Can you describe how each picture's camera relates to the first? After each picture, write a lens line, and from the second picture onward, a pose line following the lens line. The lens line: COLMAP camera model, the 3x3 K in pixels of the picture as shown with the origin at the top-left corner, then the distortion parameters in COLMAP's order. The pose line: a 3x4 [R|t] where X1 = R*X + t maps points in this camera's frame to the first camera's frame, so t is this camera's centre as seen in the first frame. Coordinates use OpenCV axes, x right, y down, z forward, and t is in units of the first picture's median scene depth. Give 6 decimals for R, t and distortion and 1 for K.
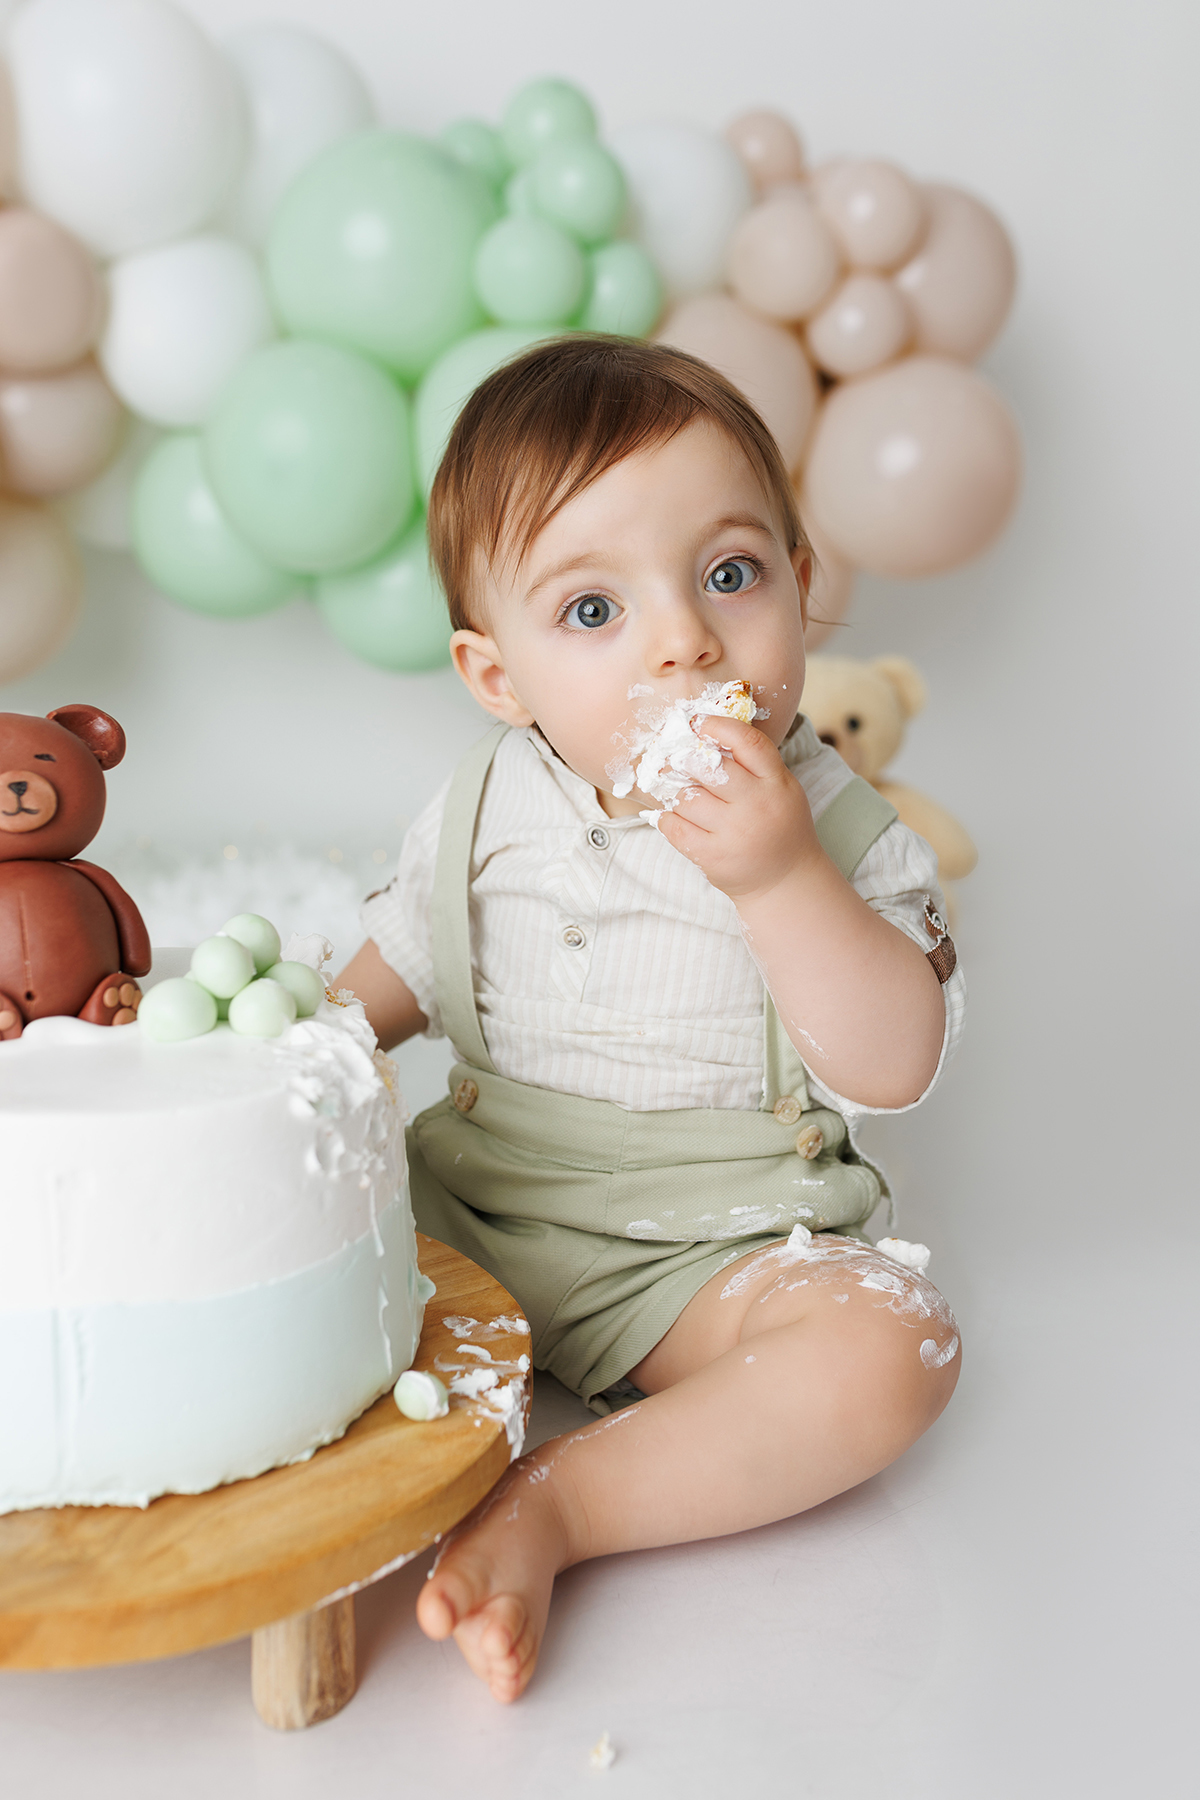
lens RADIAL K [[1669.1, 0, 595.8], [0, 1669.1, 909.3], [0, 0, 1]] dist [-0.004918, -0.001259]
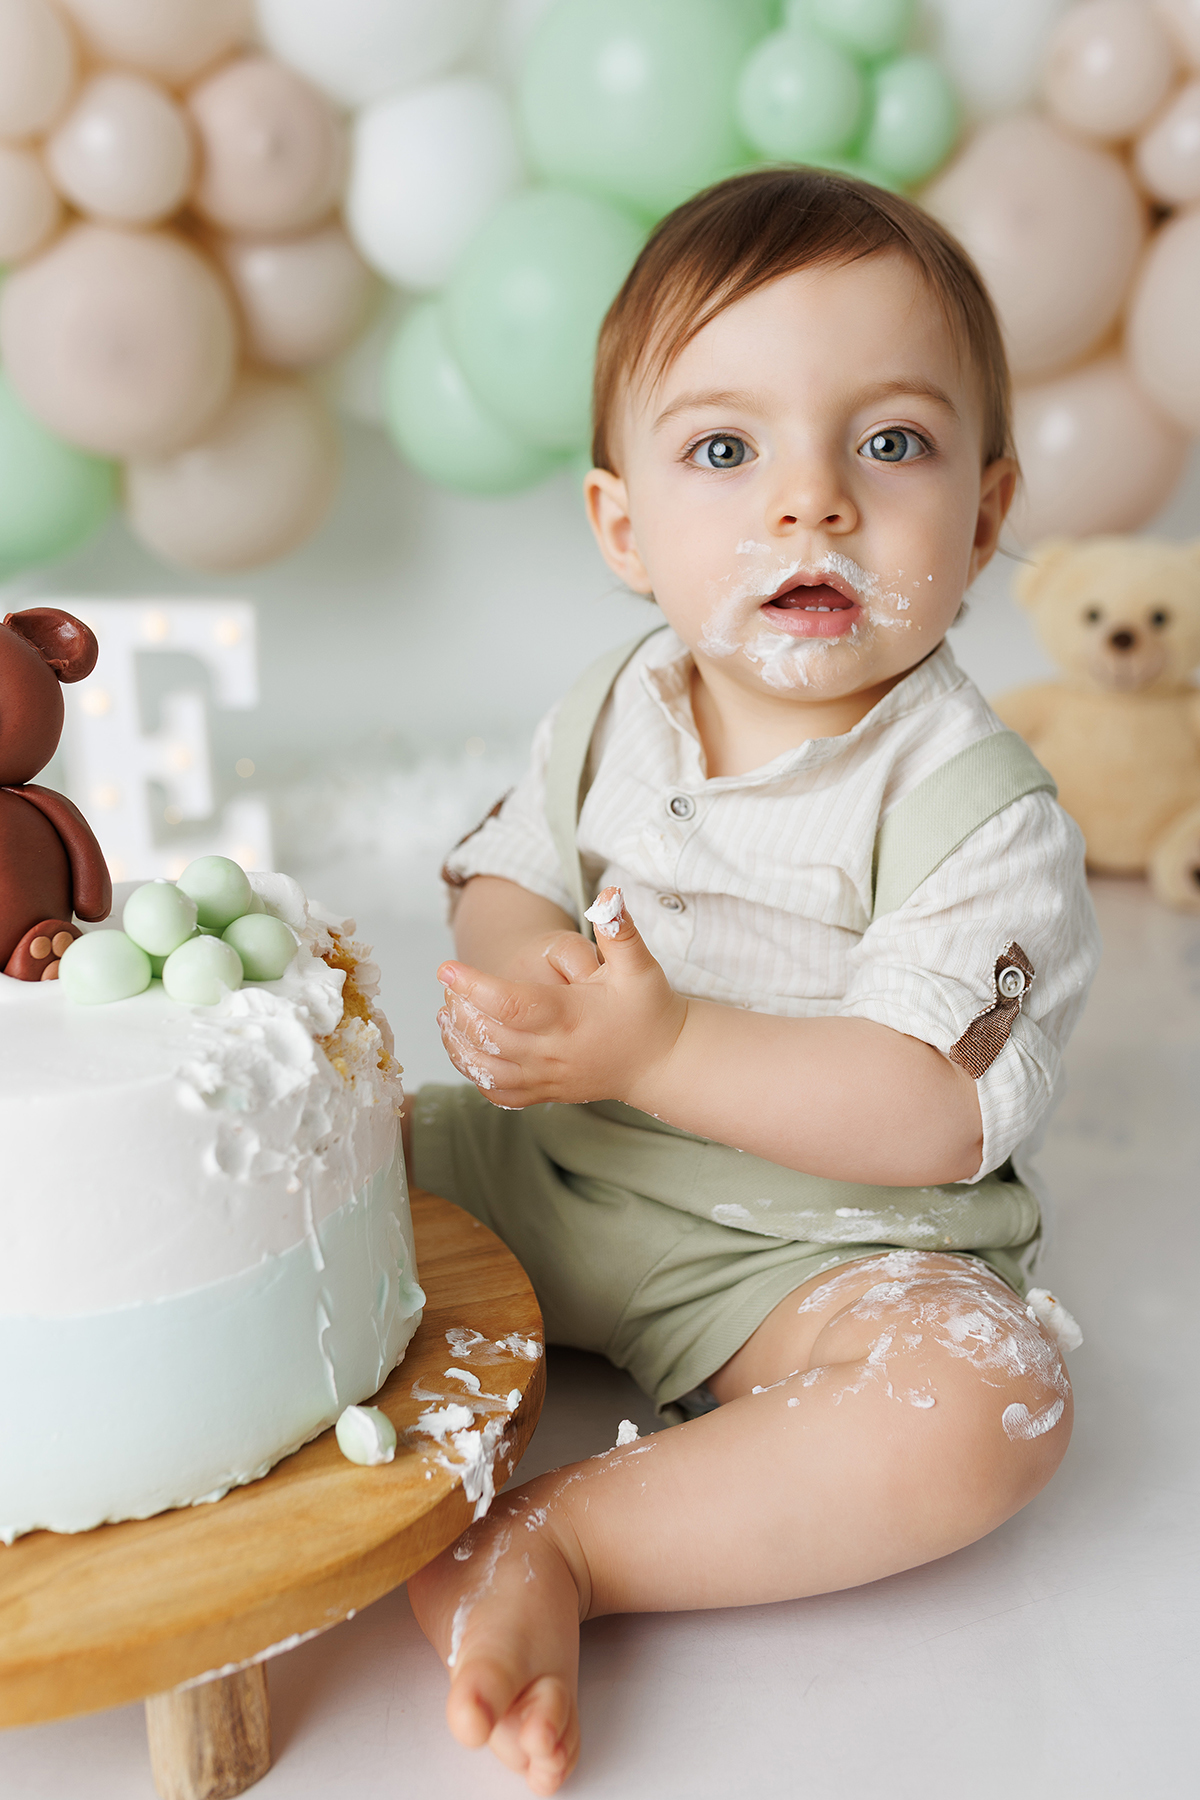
lens RADIAL K [[1693.5, 0, 600.0], [0, 1693.5, 900.0], [0, 0, 1]] dist [-0.001899, 0.005863]
pose [[0.974642, 0.046731, -0.218834, 0.188518], [-0.032686, 0.997193, 0.067369, -0.041665], [0.221368, -0.058508, 0.973434, 0.207704]]
